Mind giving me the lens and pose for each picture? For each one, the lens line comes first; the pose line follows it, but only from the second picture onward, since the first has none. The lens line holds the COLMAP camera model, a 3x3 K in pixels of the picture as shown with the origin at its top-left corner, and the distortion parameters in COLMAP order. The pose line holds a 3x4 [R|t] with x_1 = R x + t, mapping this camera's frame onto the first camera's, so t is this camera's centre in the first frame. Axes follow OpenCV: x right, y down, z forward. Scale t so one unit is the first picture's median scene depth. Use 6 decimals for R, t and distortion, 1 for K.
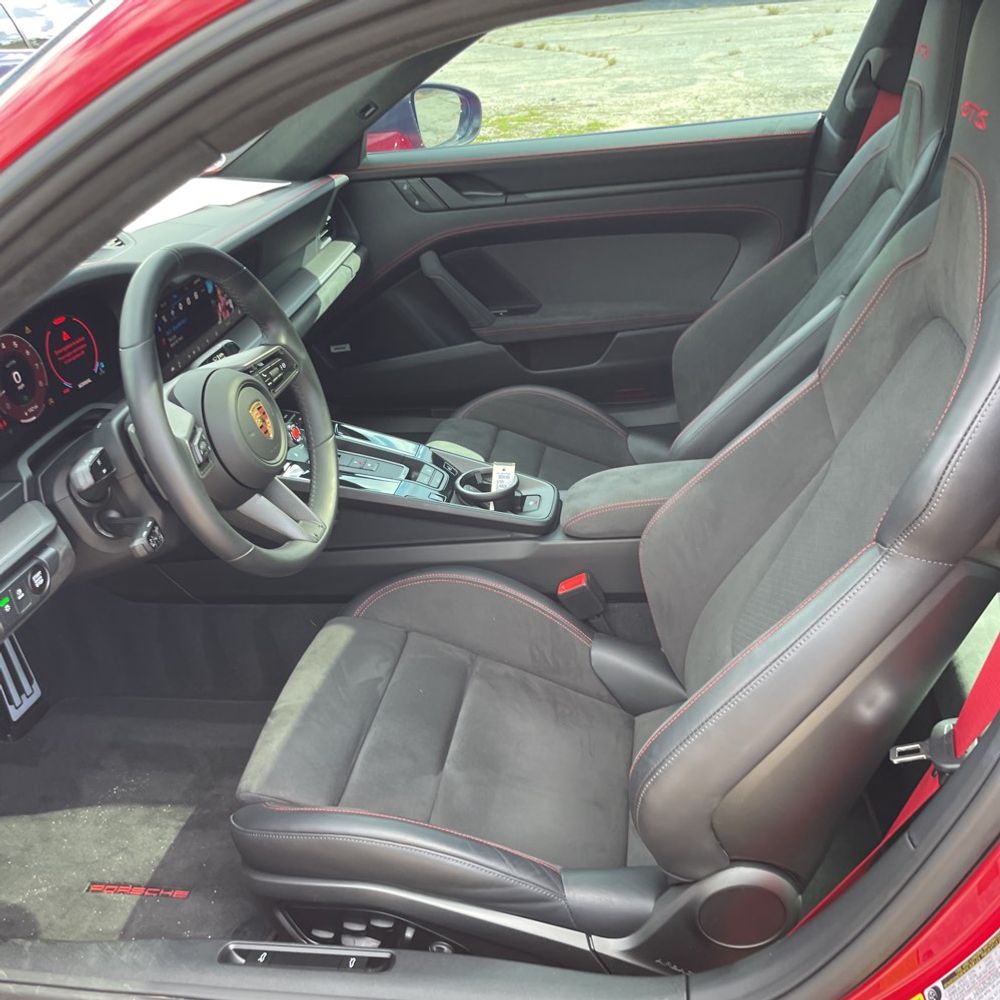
lens RADIAL K [[1008.3, 0, 502.9], [0, 1008.3, 504.0], [0, 0, 1]] dist [0.074408, -0.102619]
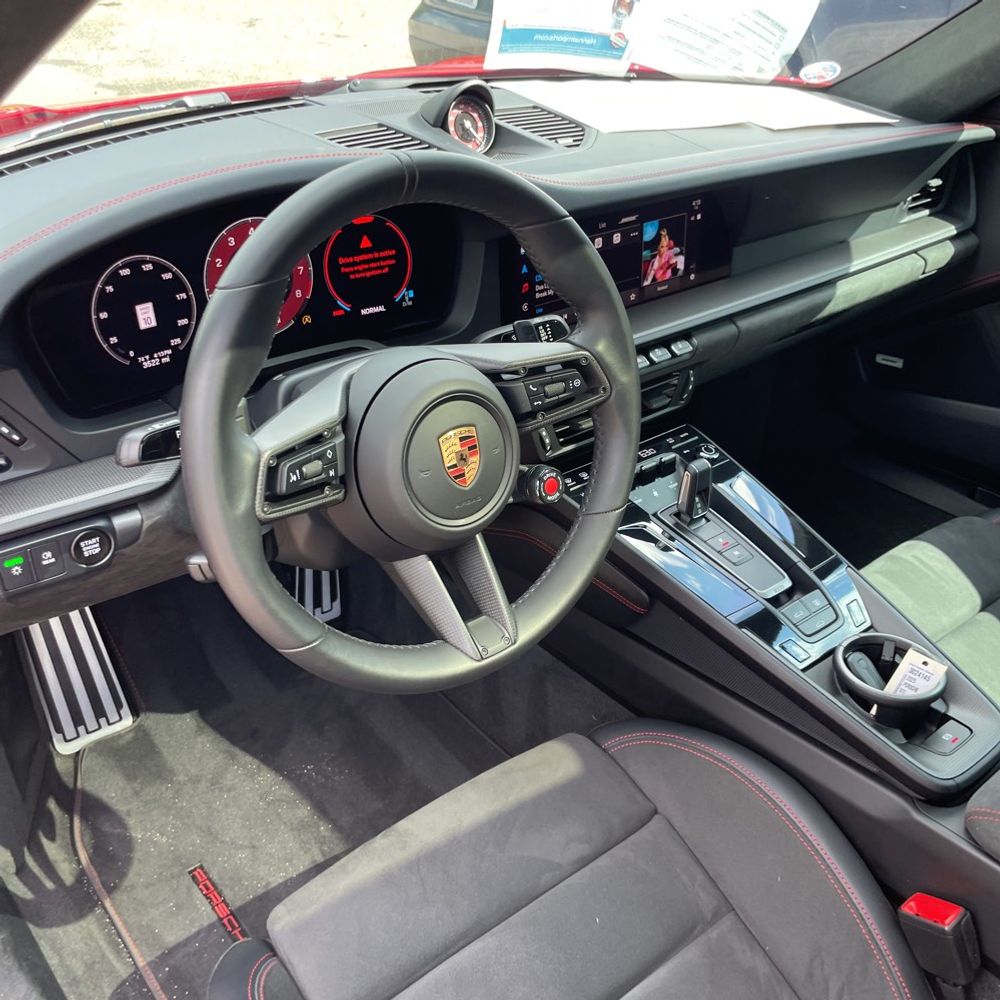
lens RADIAL K [[1008.3, 0, 502.9], [0, 1008.3, 504.0], [0, 0, 1]] dist [0.074408, -0.102619]
pose [[0.742151, 0.415725, -0.525723, 0.094411], [-0.378515, 0.907300, 0.183123, -0.137366], [0.553117, 0.063089, 0.830711, 0.376683]]
